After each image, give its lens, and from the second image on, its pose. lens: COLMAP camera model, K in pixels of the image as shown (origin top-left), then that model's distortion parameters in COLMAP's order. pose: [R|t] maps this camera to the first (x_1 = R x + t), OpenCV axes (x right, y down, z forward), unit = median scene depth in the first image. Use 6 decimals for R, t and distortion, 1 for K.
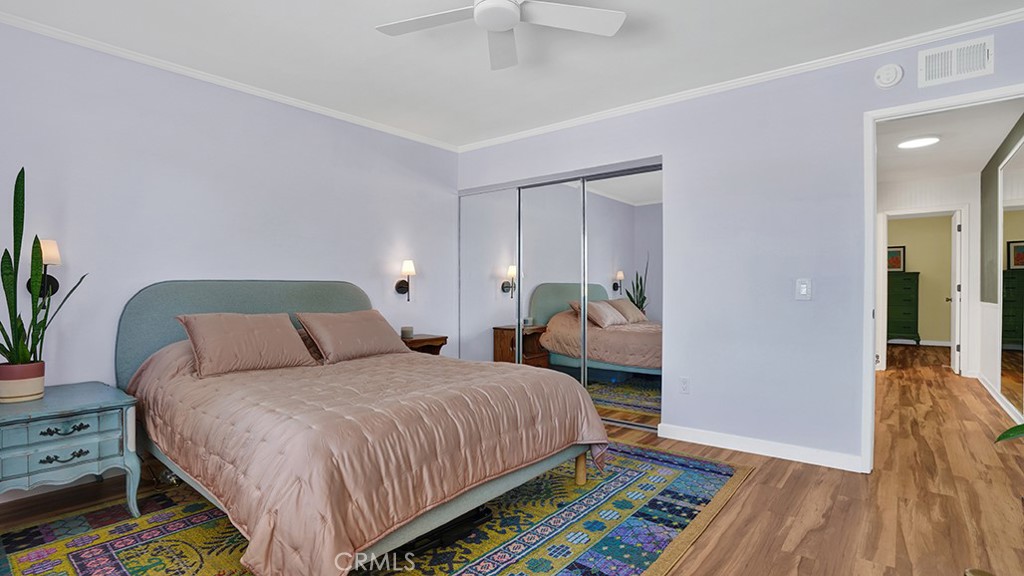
lens RADIAL K [[484.4, 0, 515.5], [0, 484.4, 293.1], [0, 0, 1]] dist [-0.079590, 0.028750]
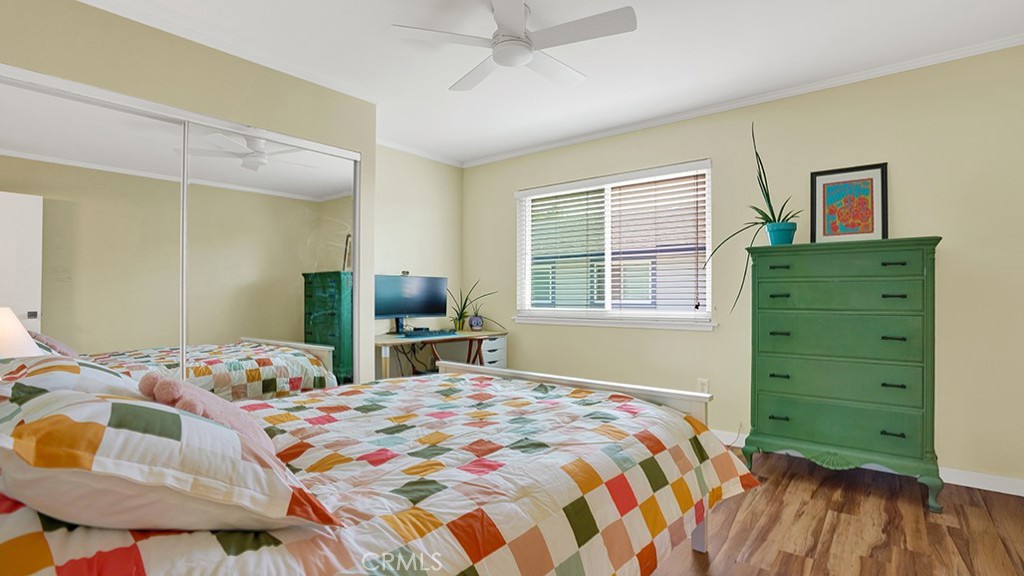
lens RADIAL K [[474.5, 0, 513.2], [0, 474.5, 291.9], [0, 0, 1]] dist [-0.038828, 0.000516]
pose [[0.999339, -0.000414, 0.036347, 0.576879], [0.000564, 0.999991, -0.004098, -0.010801], [-0.036345, 0.004116, 0.999331, 0.699133]]
